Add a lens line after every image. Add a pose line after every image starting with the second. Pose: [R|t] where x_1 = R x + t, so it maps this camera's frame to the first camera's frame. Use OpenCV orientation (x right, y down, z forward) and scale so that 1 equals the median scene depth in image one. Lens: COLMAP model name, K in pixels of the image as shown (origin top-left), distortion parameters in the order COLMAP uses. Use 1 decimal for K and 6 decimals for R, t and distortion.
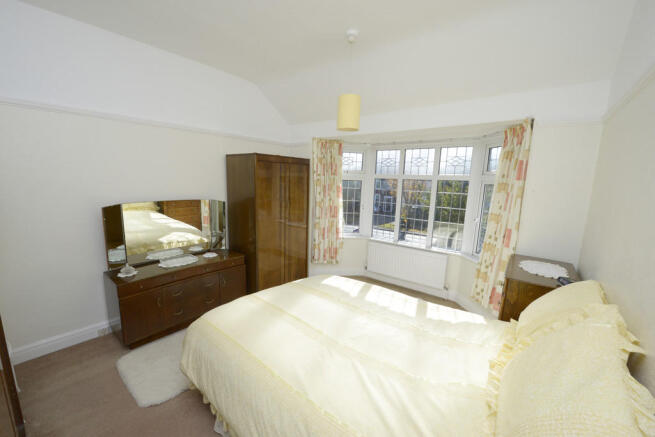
lens RADIAL K [[263.8, 0, 322.6], [0, 263.8, 221.6], [0, 0, 1]] dist [-0.027372, -0.000103]
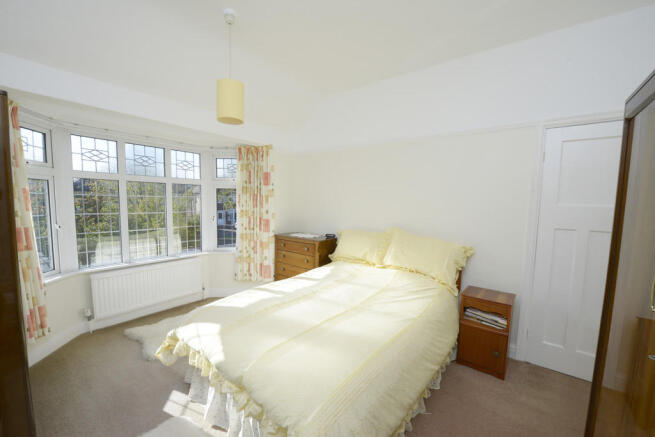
lens RADIAL K [[263.0, 0, 310.0], [0, 263.0, 218.4], [0, 0, 1]] dist [0.103326, -0.000006]
pose [[0.029377, -0.126806, 0.991492, -0.601396], [0.130573, 0.983908, 0.121968, -0.095595], [-0.991003, 0.125879, 0.045462, 0.521109]]
